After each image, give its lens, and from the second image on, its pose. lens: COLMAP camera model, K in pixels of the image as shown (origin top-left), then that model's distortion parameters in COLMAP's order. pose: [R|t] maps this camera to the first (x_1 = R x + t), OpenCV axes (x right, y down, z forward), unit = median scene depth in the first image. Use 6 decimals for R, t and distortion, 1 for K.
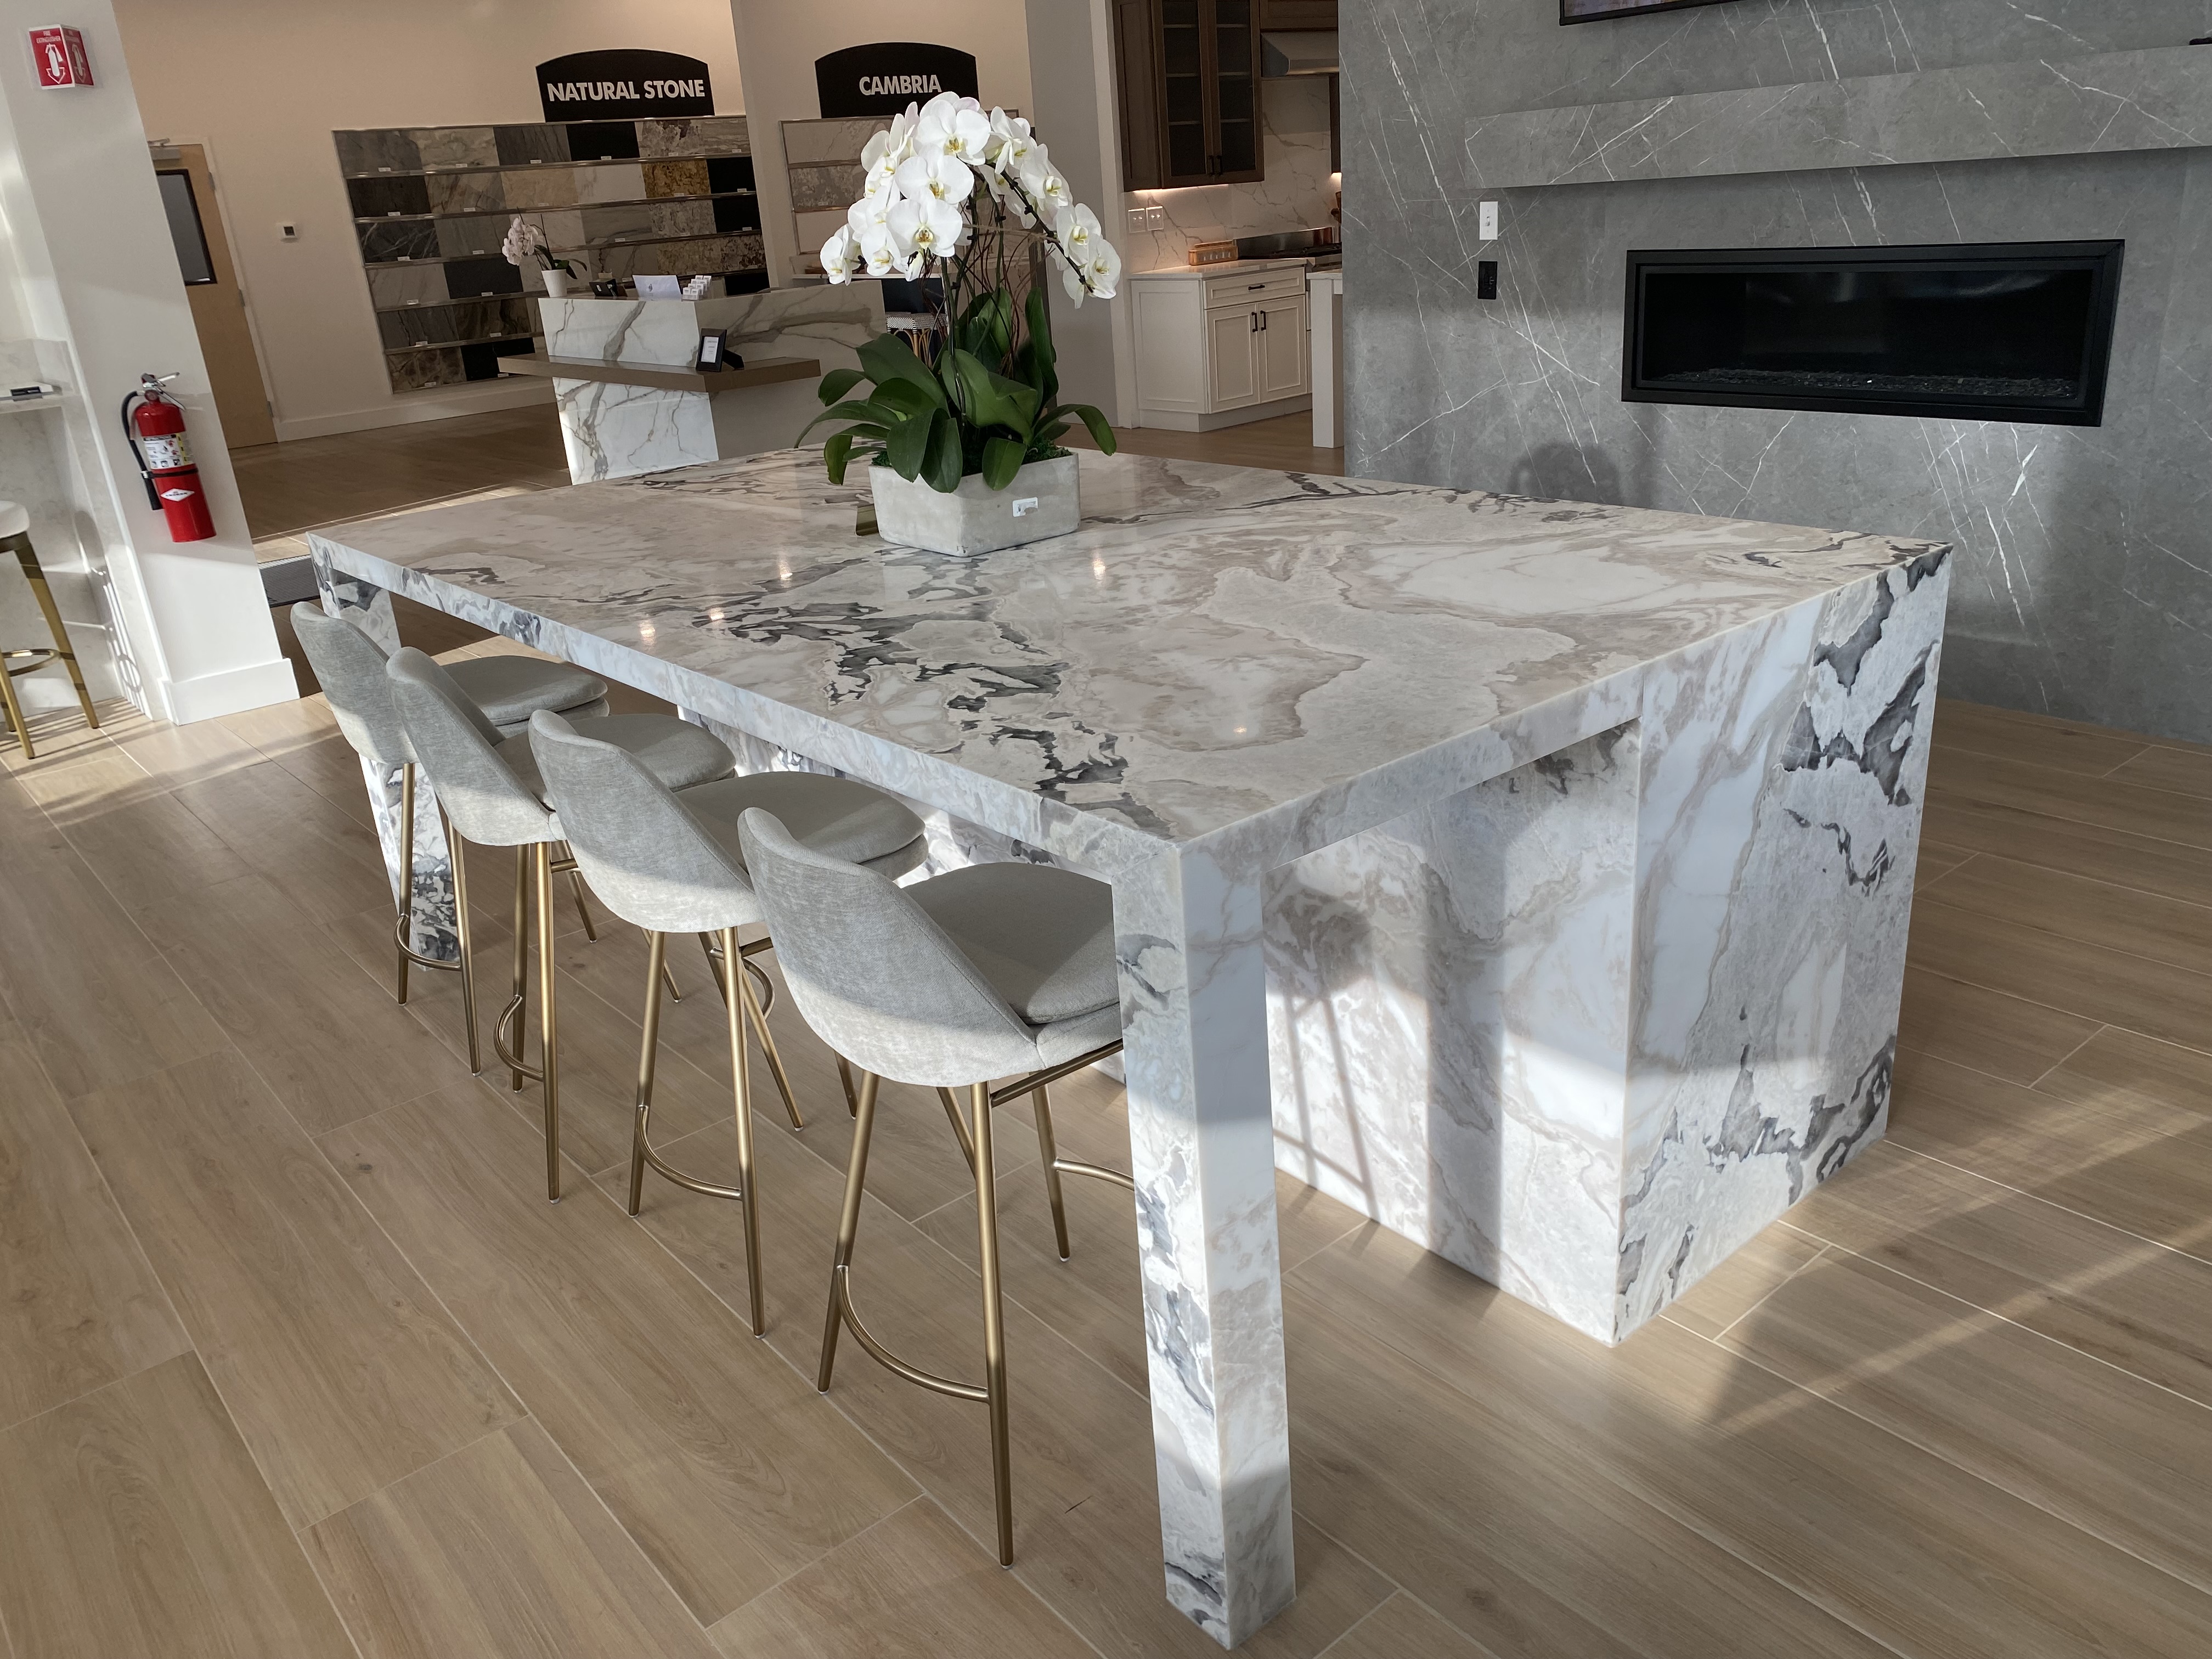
lens RADIAL K [[1664.3, 0, 1111.4], [0, 1664.3, 834.4], [0, 0, 1]] dist [-0.003415, -0.006589]
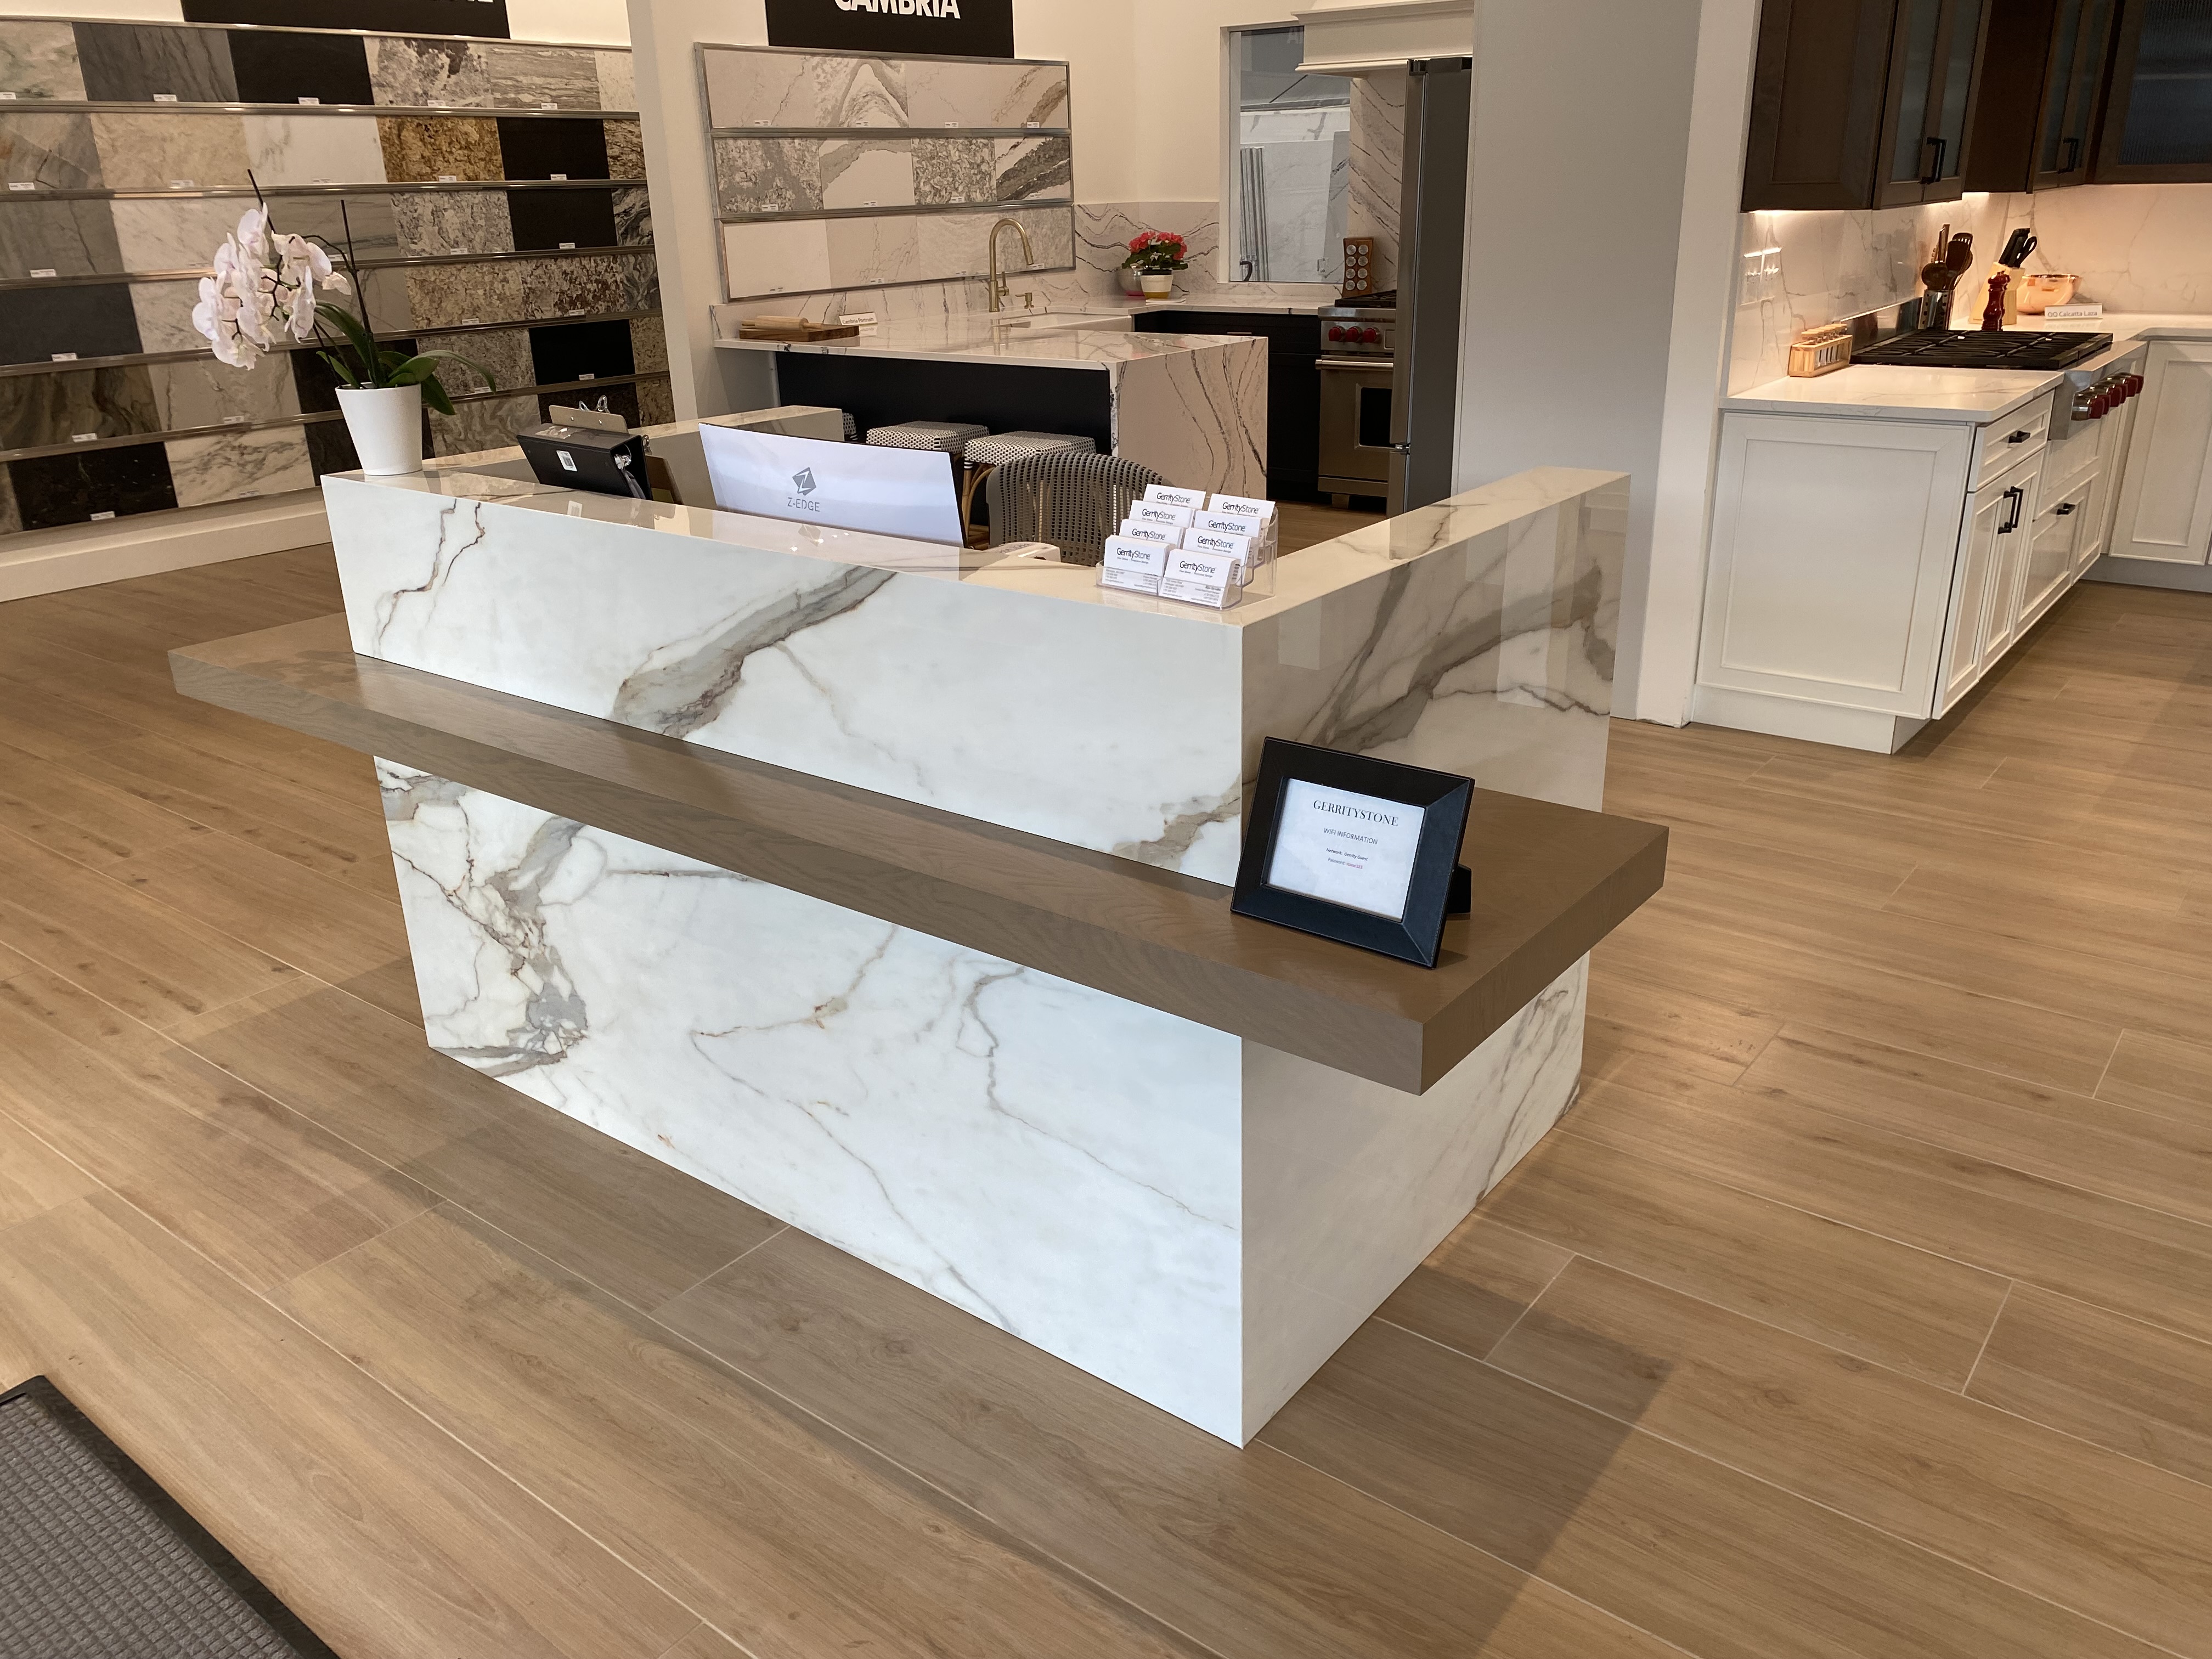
lens RADIAL K [[1664.3, 0, 1106.5], [0, 1664.3, 822.6], [0, 0, 1]] dist [-0.003415, -0.006589]
pose [[0.976227, -0.030830, 0.214547, -0.182699], [0.035107, 0.999253, -0.016153, -0.167438], [-0.213889, 0.023301, 0.976580, 0.453496]]
